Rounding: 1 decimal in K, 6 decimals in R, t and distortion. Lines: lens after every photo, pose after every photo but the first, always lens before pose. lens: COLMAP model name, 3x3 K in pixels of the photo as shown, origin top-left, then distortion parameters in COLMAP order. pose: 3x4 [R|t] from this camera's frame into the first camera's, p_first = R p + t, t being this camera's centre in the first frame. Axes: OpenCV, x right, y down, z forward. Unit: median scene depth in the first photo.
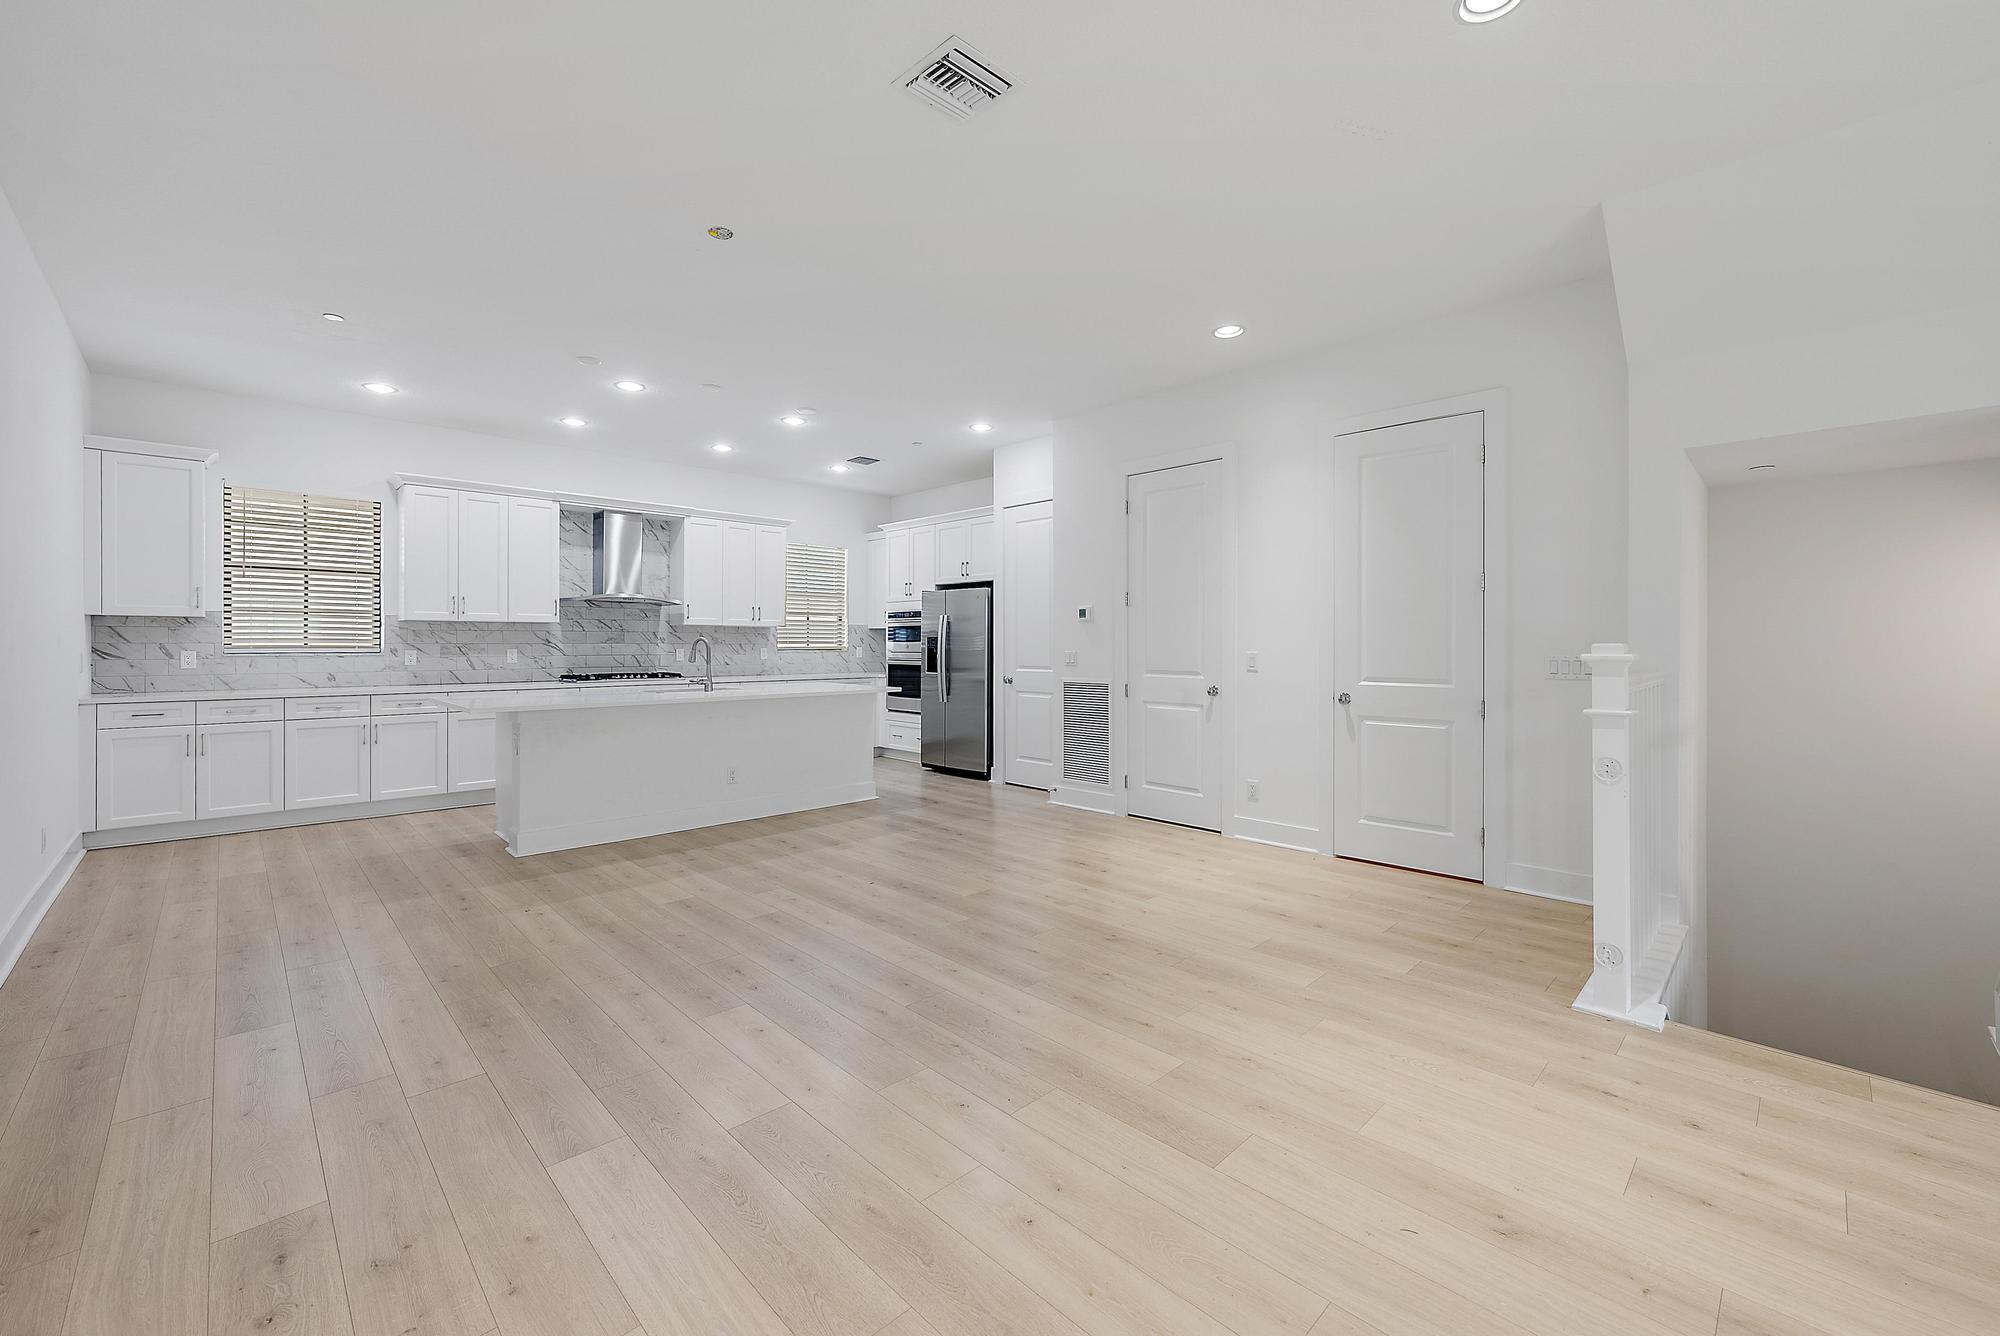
lens RADIAL K [[788.3, 0, 995.5], [0, 788.3, 647.7], [0, 0, 1]] dist [-0.003436, 0.000194]
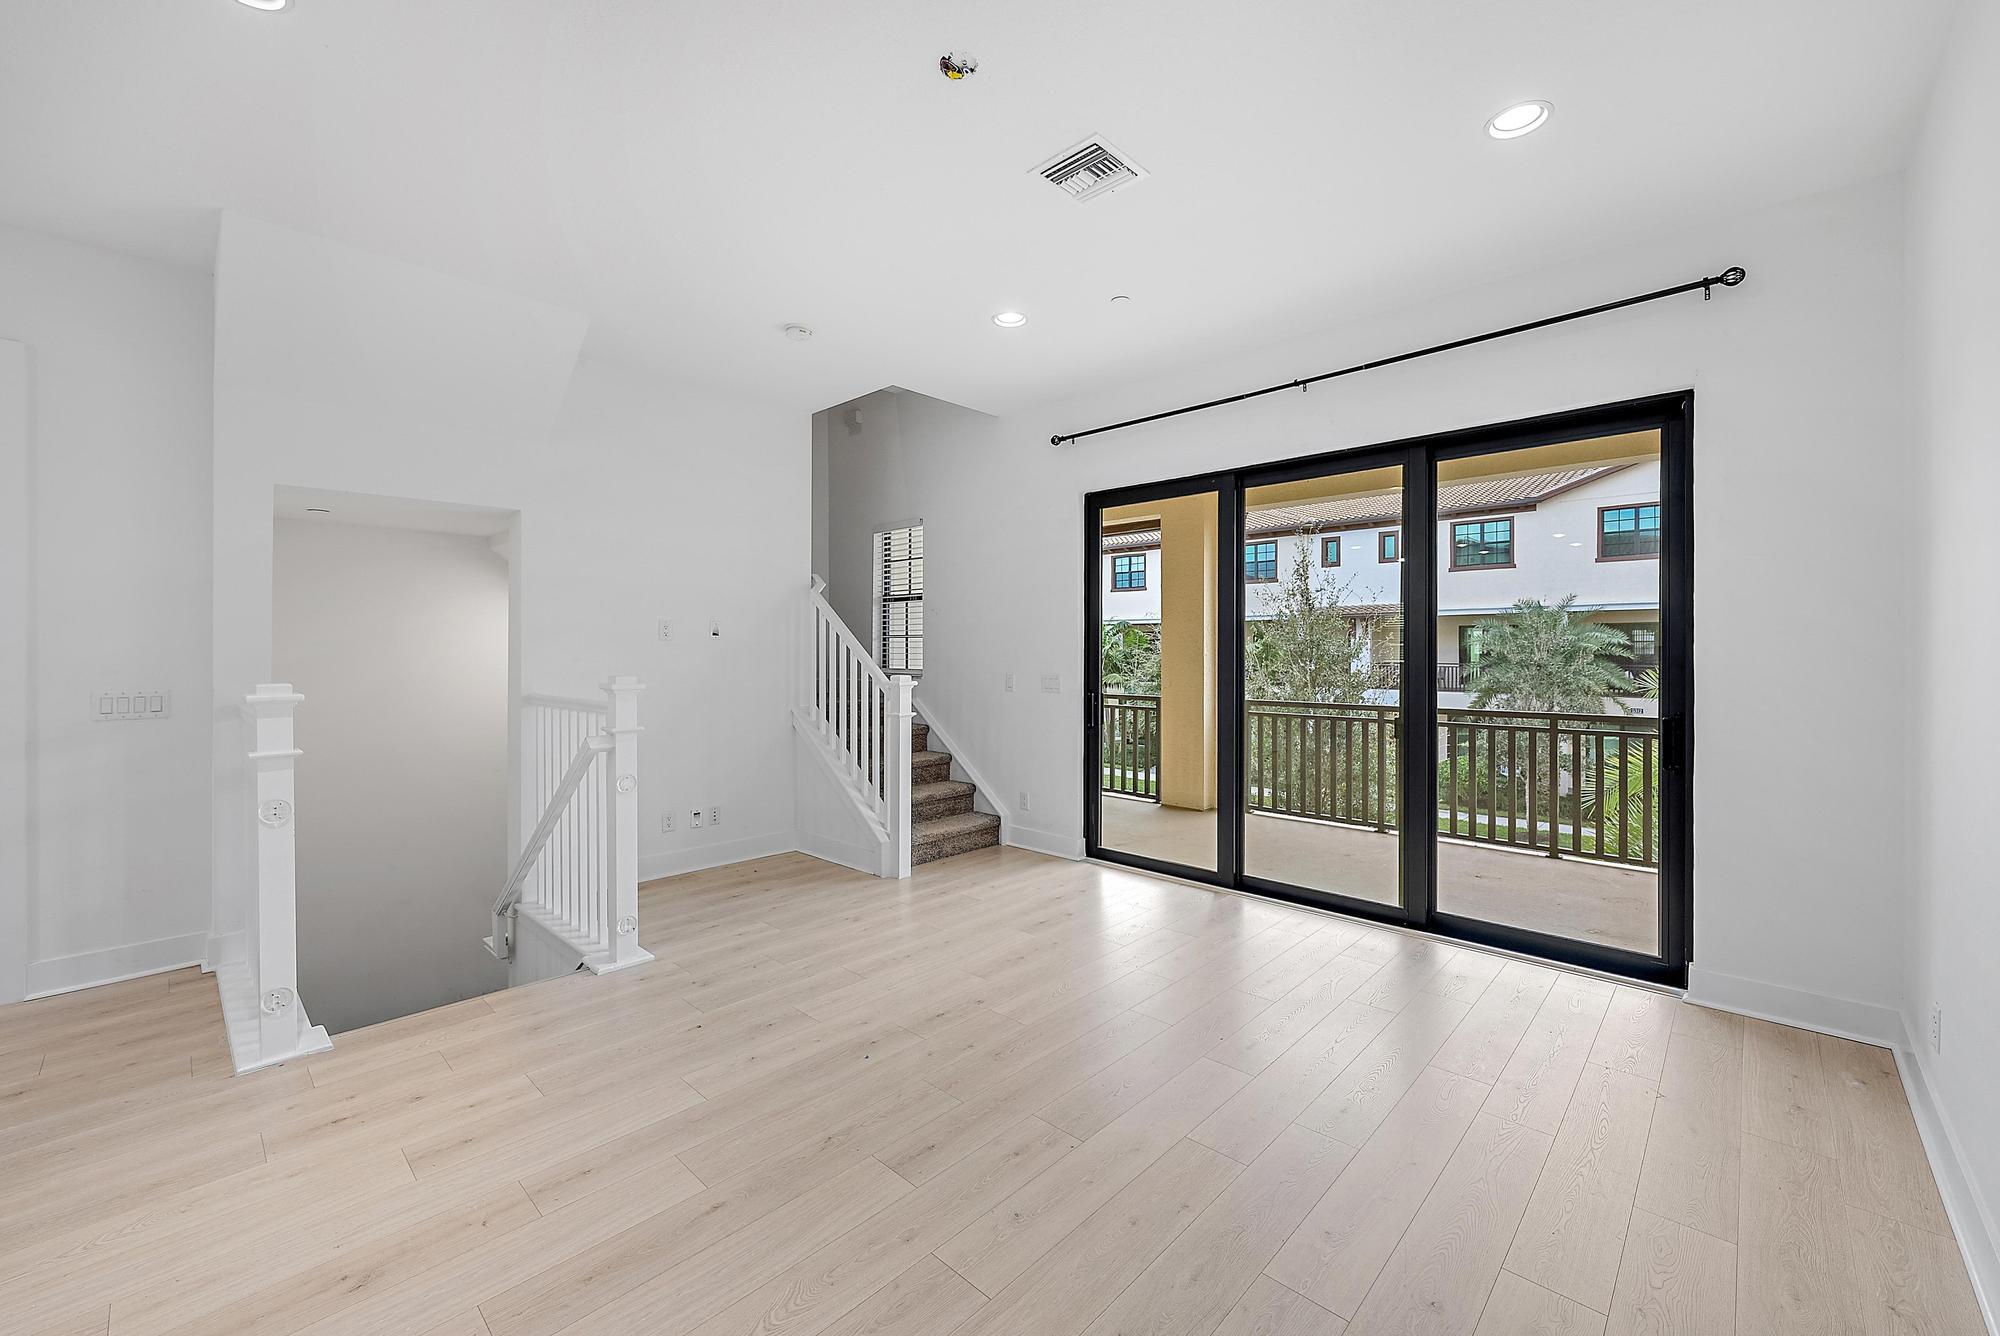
lens RADIAL K [[788.3, 0, 1016.6], [0, 788.3, 668.8], [0, 0, 1]] dist [-0.003436, 0.000194]
pose [[-0.048111, -0.021354, 0.998614, -0.111902], [0.004396, 0.999757, 0.021591, -0.018933], [-0.998832, 0.005429, -0.048005, 0.058778]]
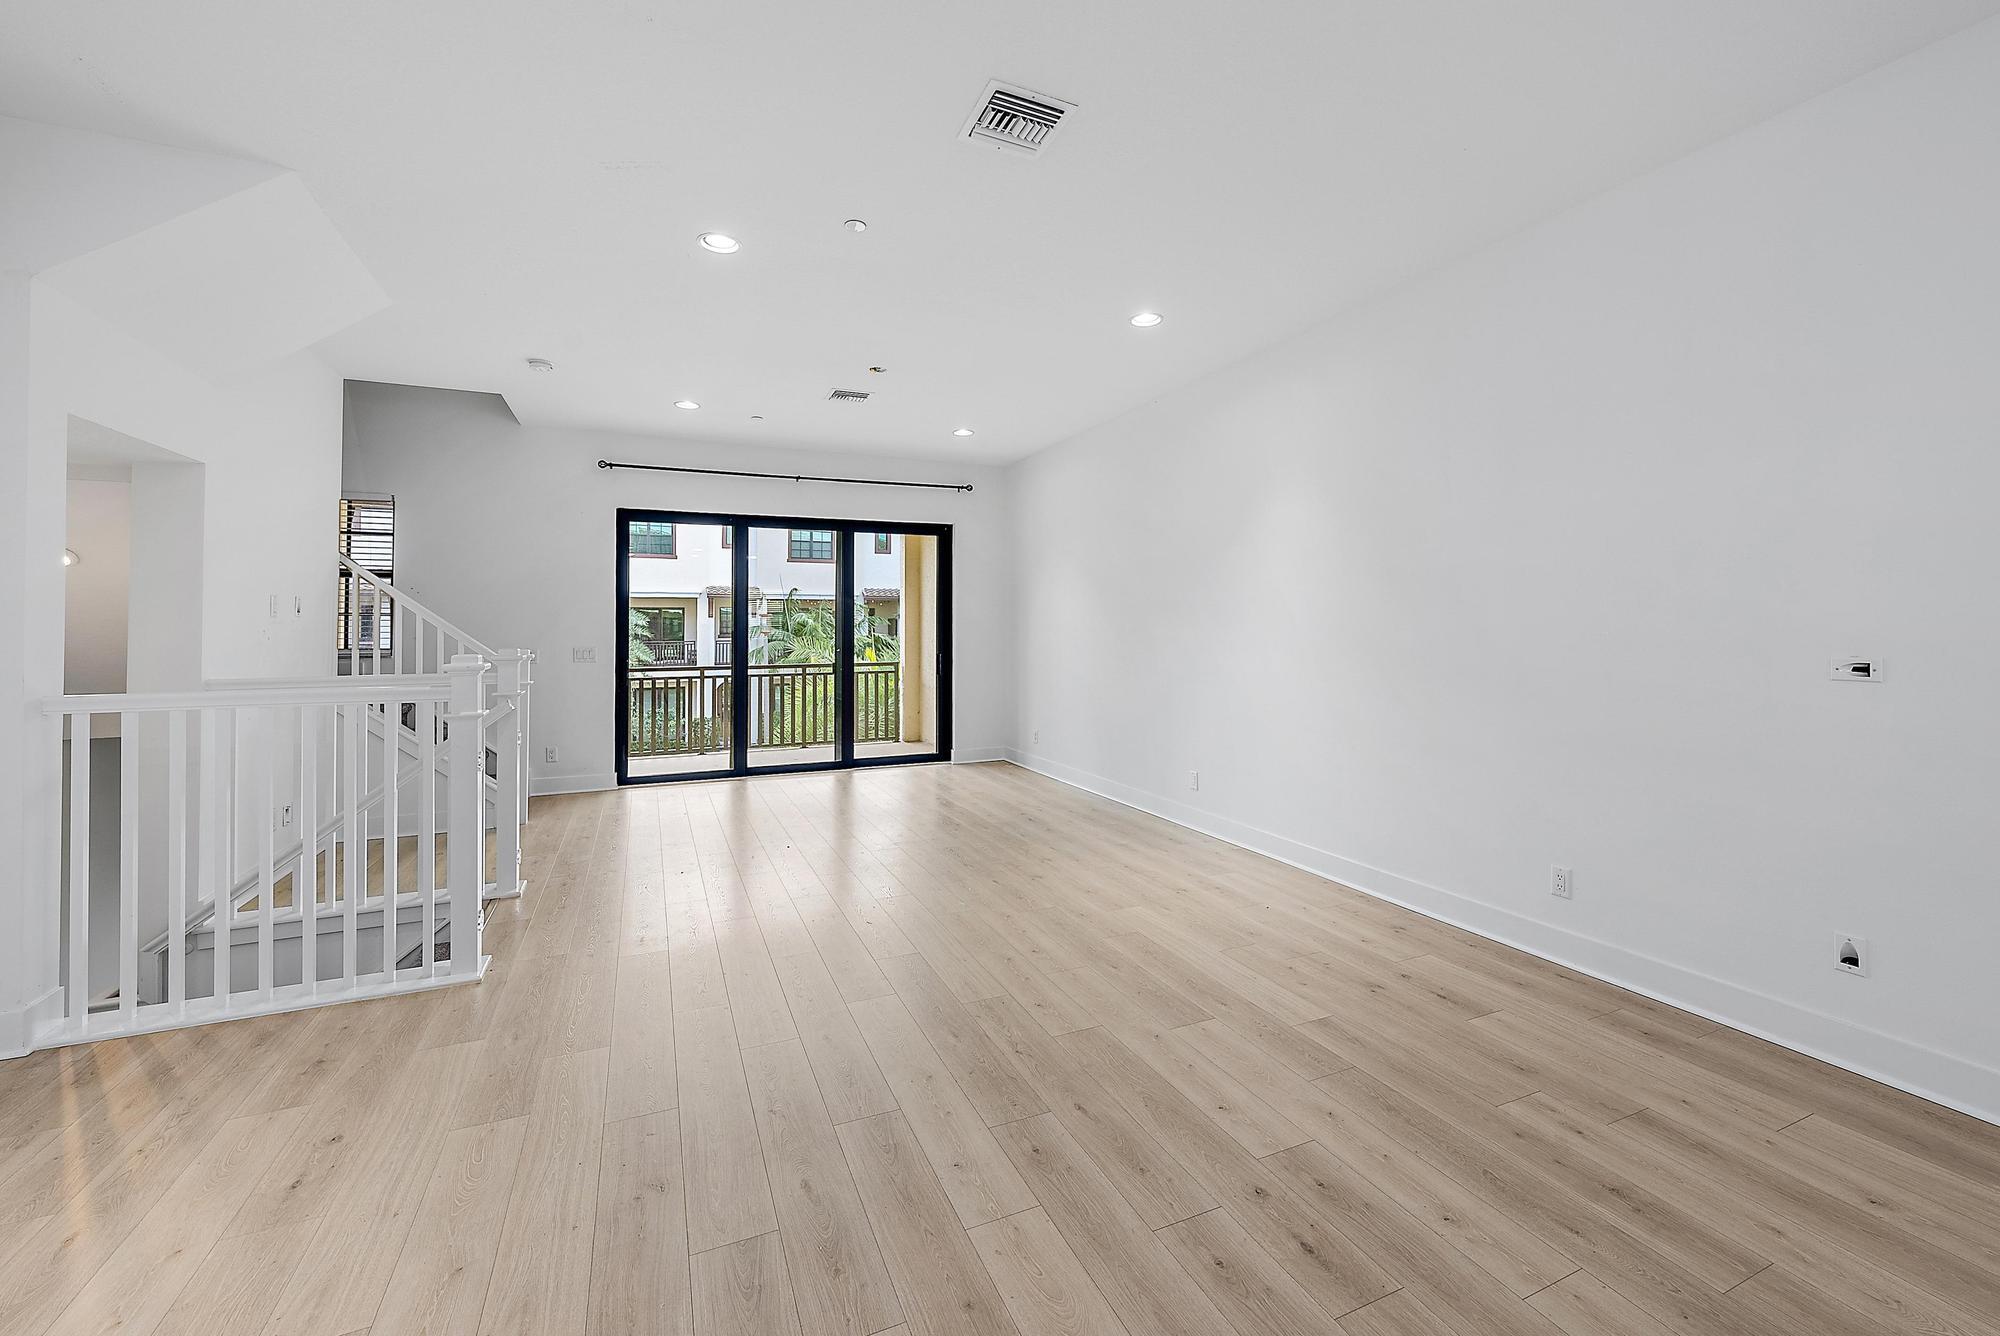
lens RADIAL K [[788.3, 0, 1013.3], [0, 788.3, 625.1], [0, 0, 1]] dist [-0.003436, 0.000194]
pose [[-0.940130, 0.004314, 0.340789, -0.178767], [0.005205, 0.999985, 0.001700, -0.022193], [-0.340777, 0.003372, -0.940138, 0.888420]]
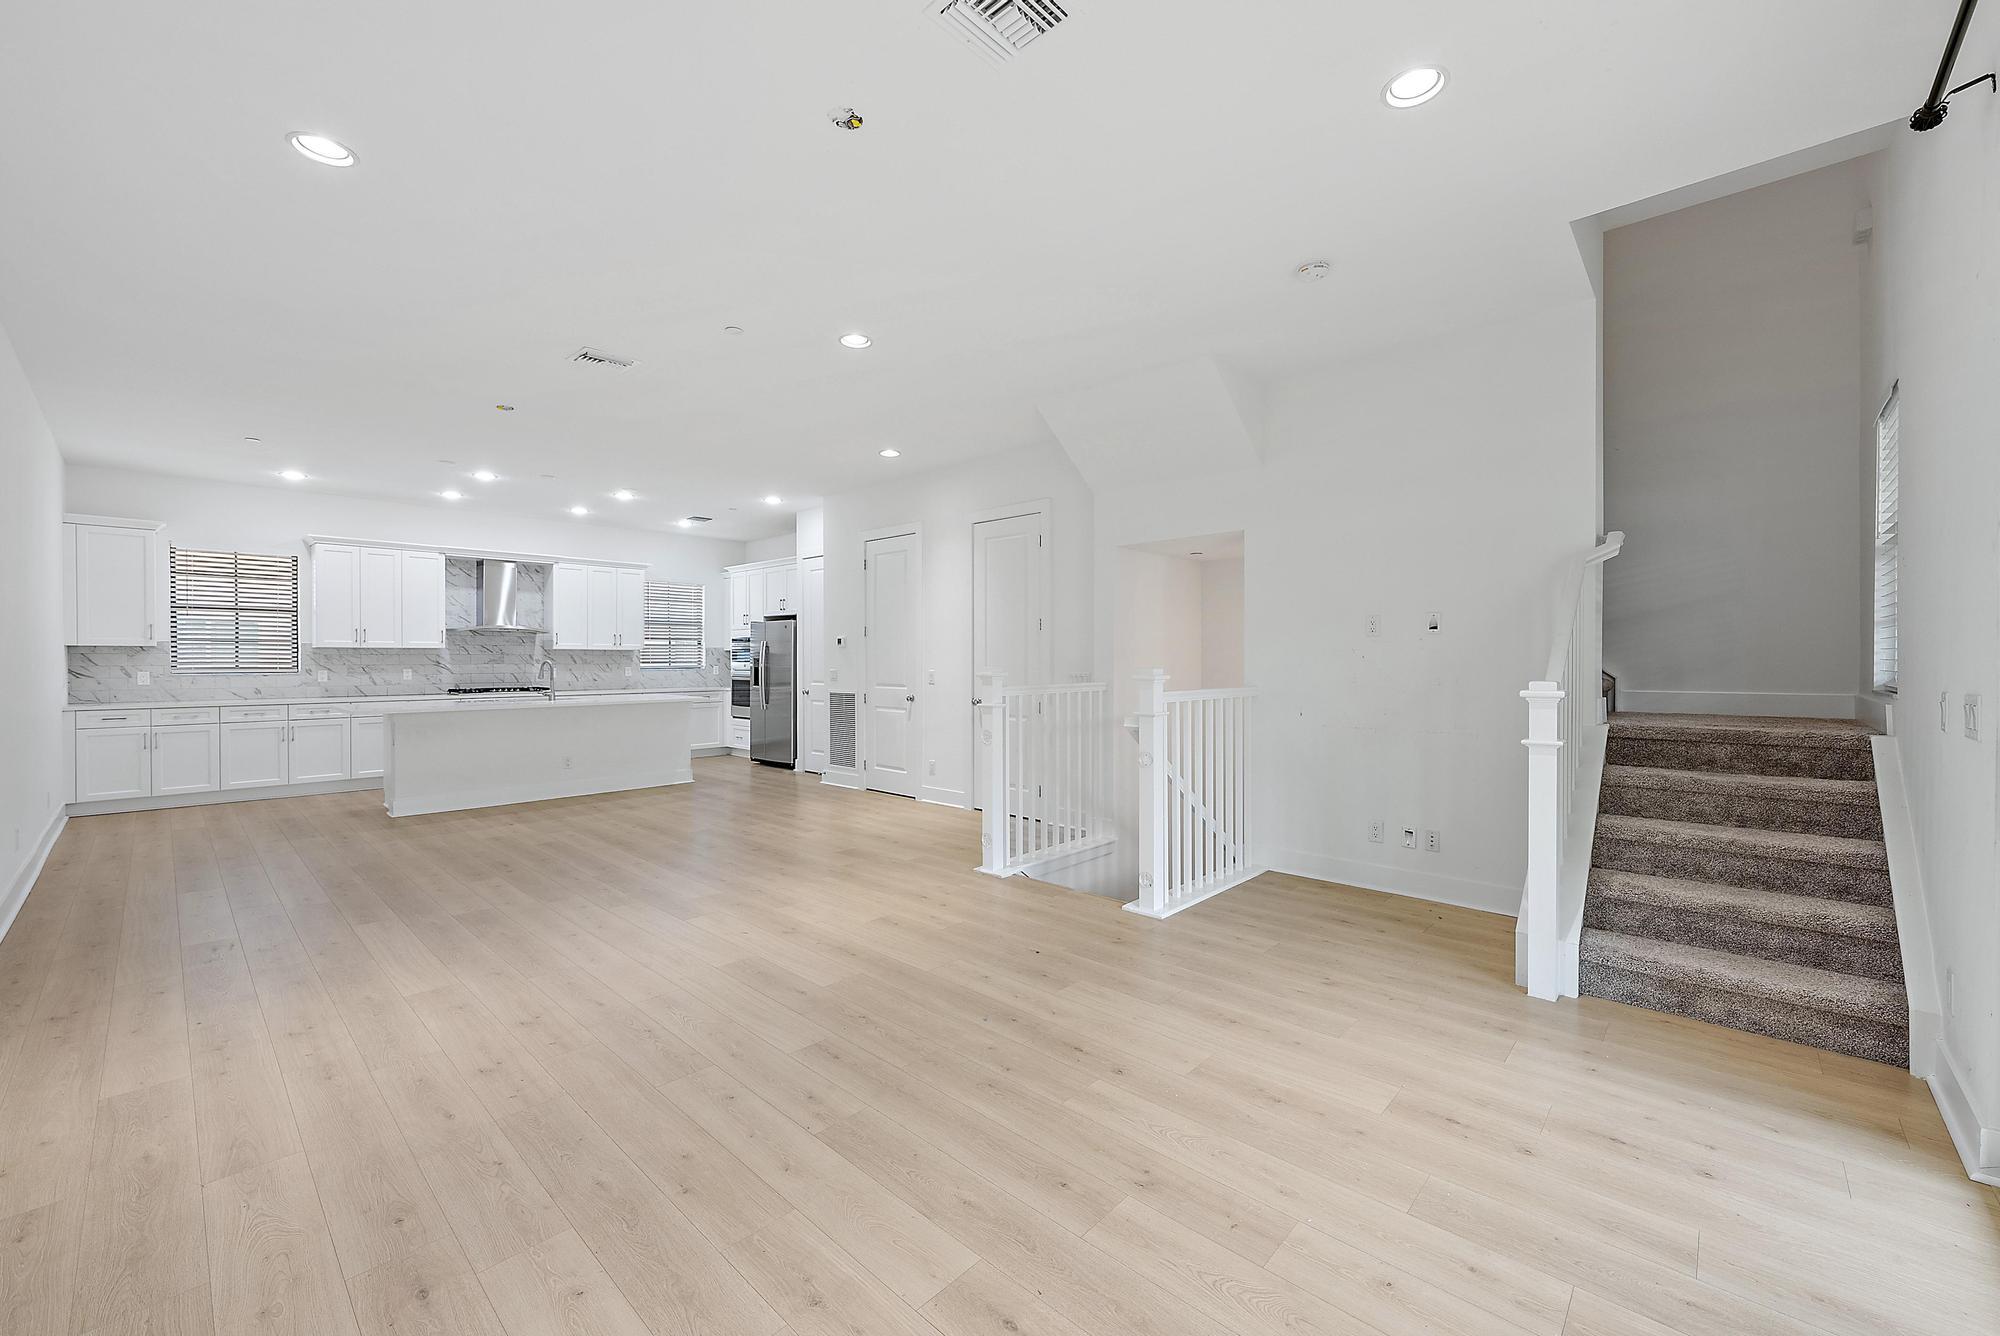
lens RADIAL K [[788.3, 0, 1008.0], [0, 788.3, 663.5], [0, 0, 1]] dist [-0.003436, 0.000194]
pose [[0.998690, -0.002615, 0.051098, 0.344511], [0.002571, 0.999996, 0.000931, -0.006900], [-0.051100, -0.000798, 0.998693, -0.378464]]
